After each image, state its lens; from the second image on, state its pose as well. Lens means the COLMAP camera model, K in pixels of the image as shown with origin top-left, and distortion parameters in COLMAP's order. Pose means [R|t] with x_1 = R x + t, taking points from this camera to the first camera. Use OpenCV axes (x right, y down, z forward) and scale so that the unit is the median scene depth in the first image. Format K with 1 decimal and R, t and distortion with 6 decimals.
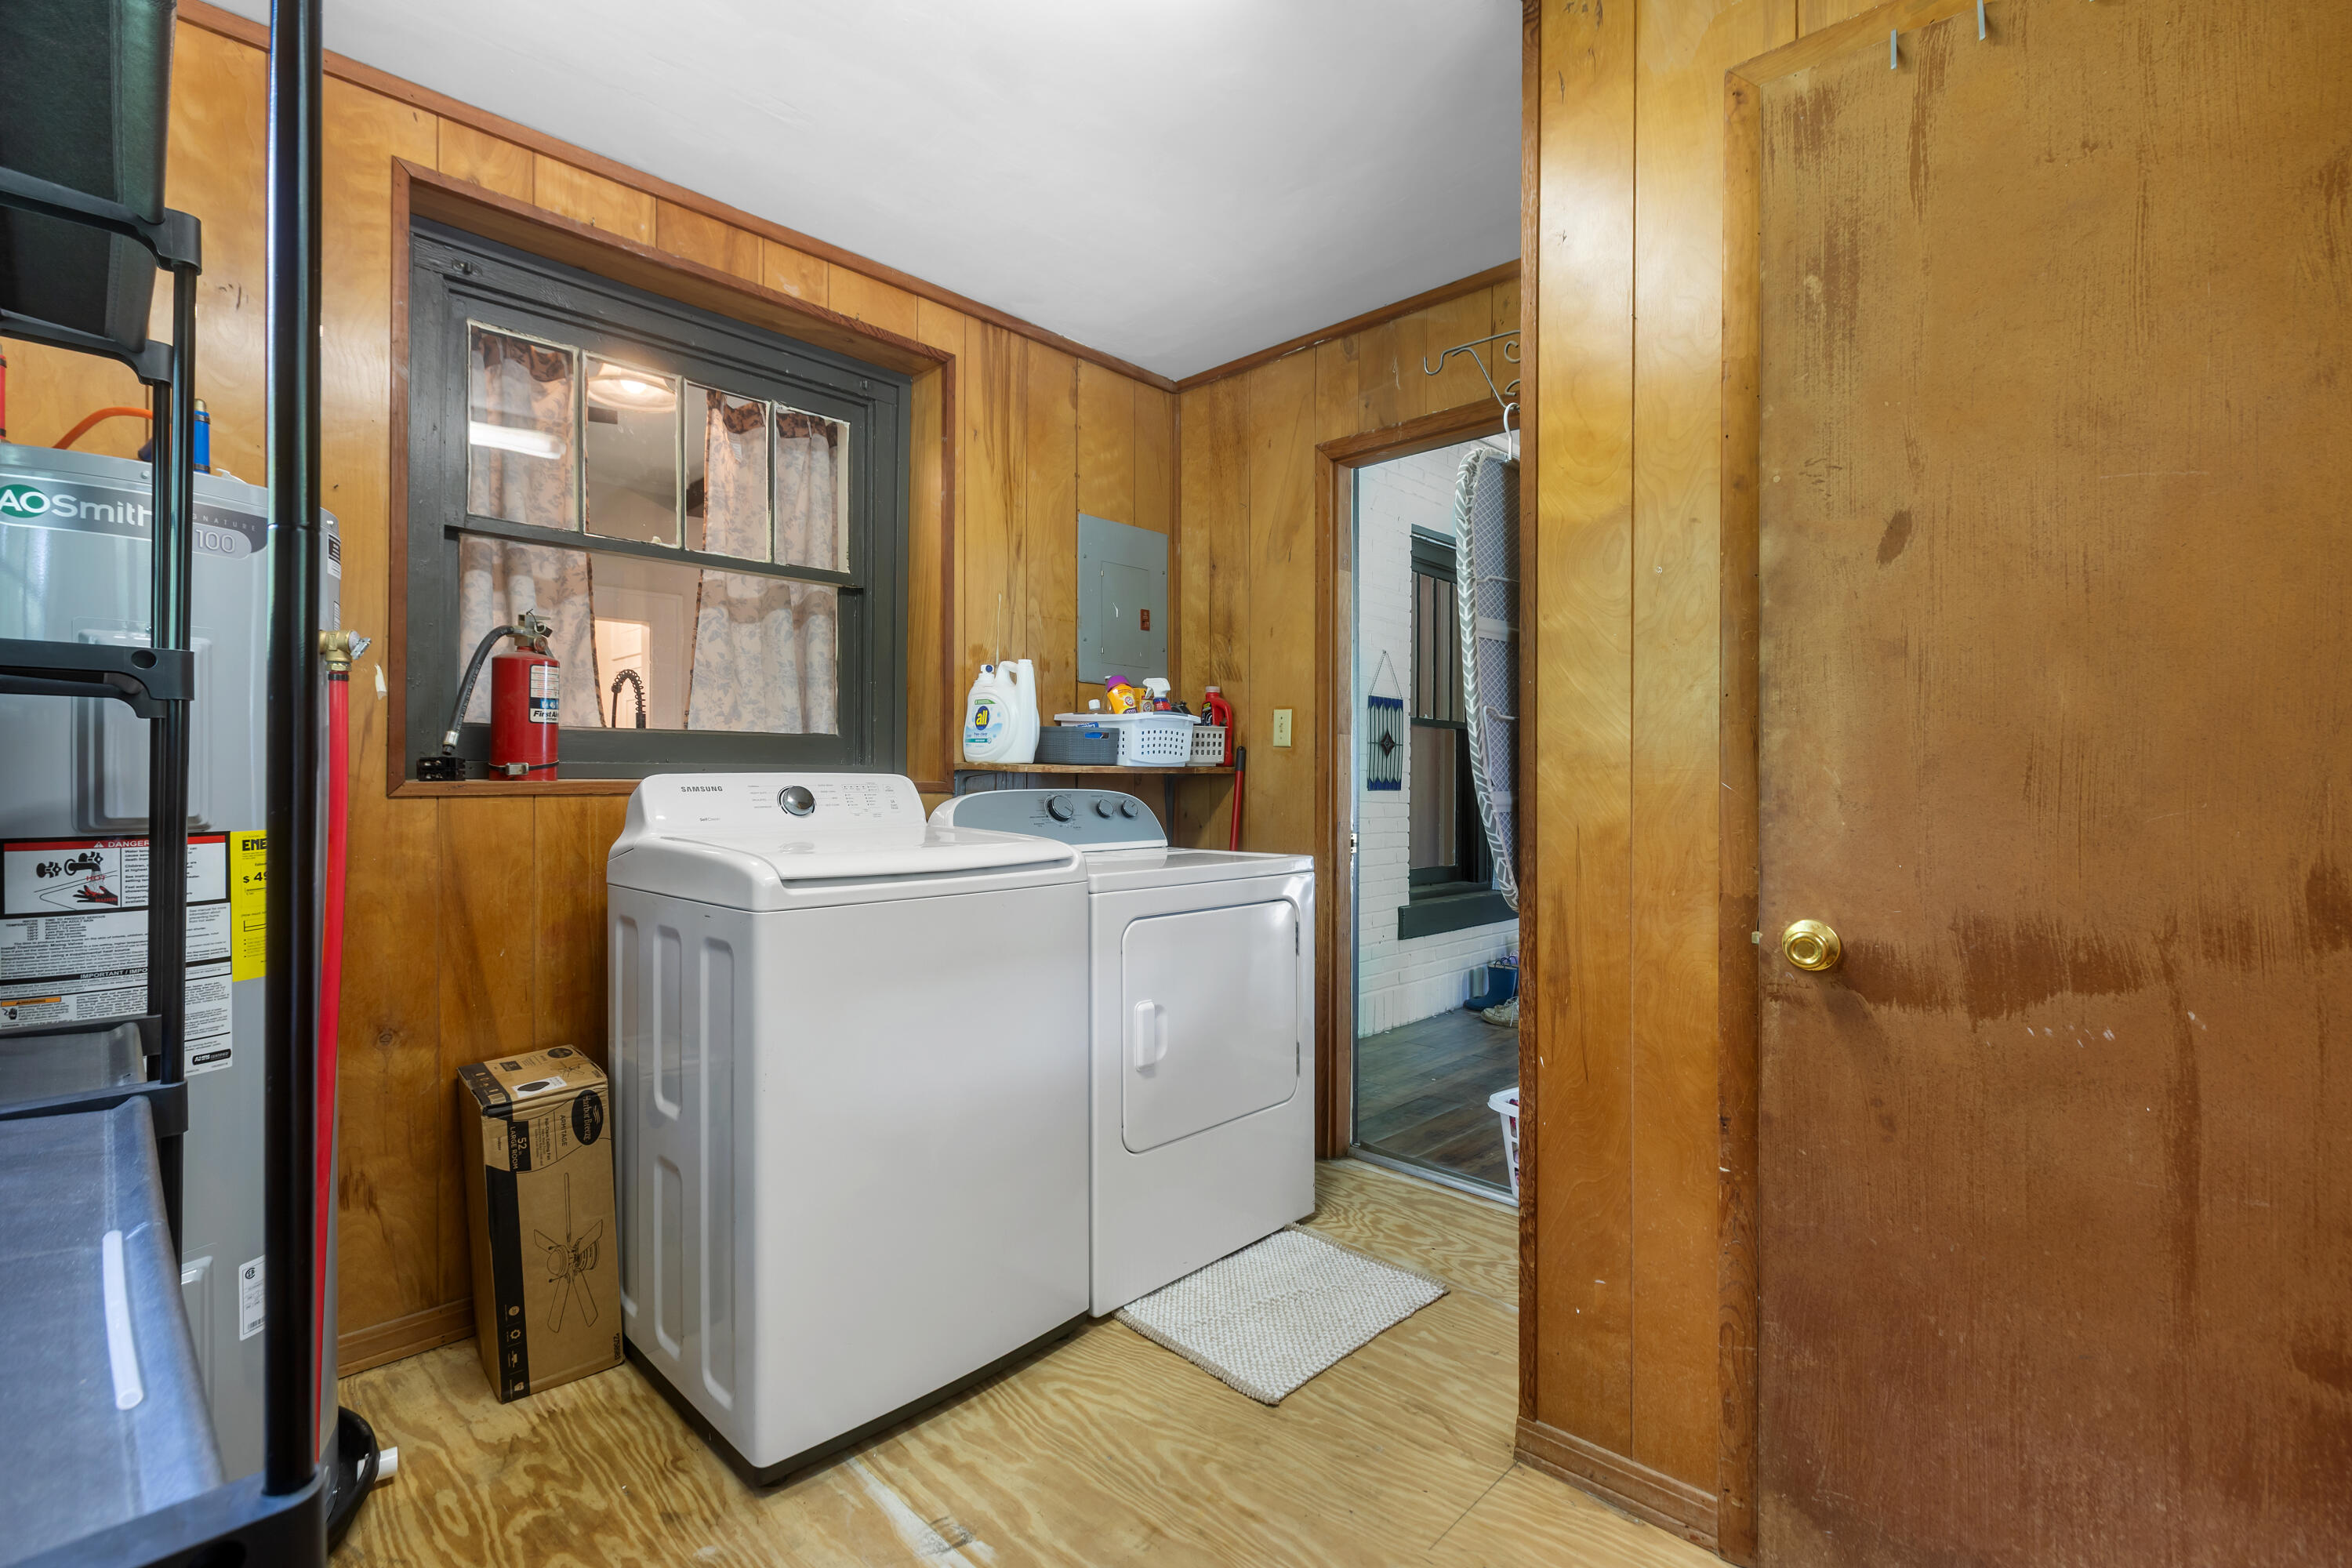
lens RADIAL K [[1059.0, 0, 1170.4], [0, 1059.0, 781.8], [0, 0, 1]] dist [-0.000976, -0.000012]
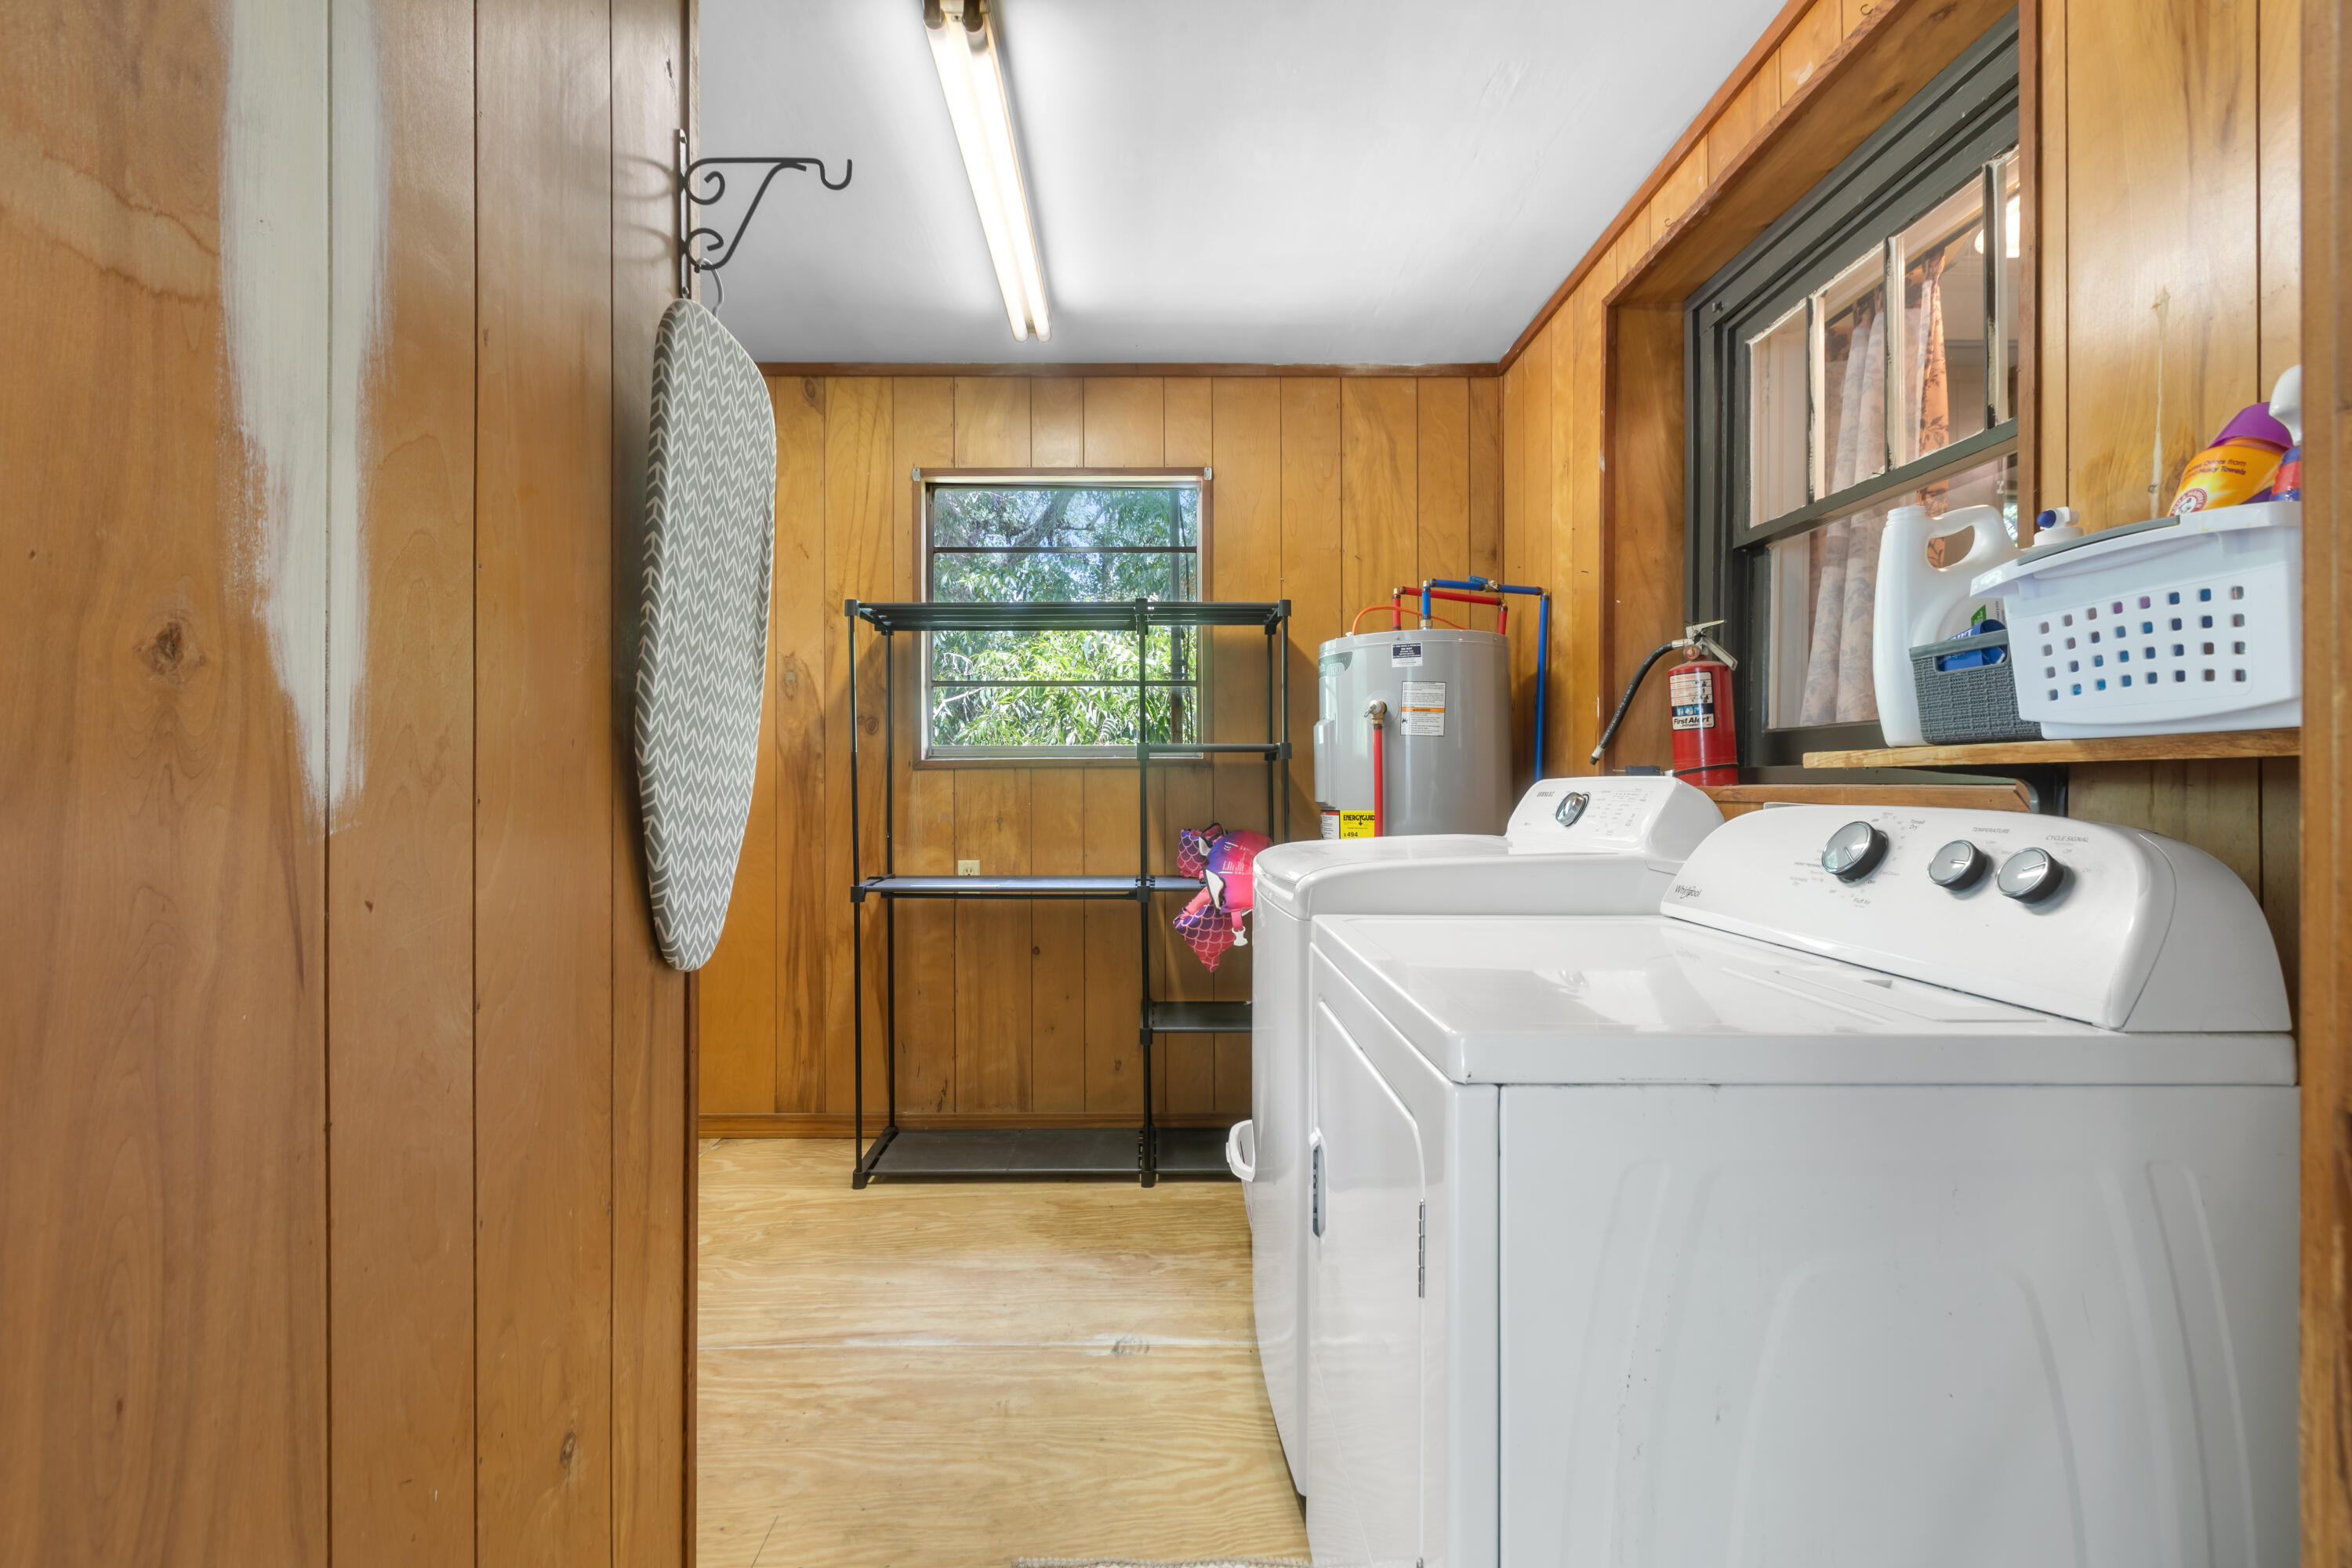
lens RADIAL K [[1059.0, 0, 1168.8], [0, 1059.0, 784.2], [0, 0, 1]] dist [-0.000976, -0.000012]
pose [[-0.716735, 0.001975, -0.697343, 0.634989], [0.000689, 0.999998, 0.002124, -0.007114], [0.697345, 0.001042, -0.716735, 1.834581]]
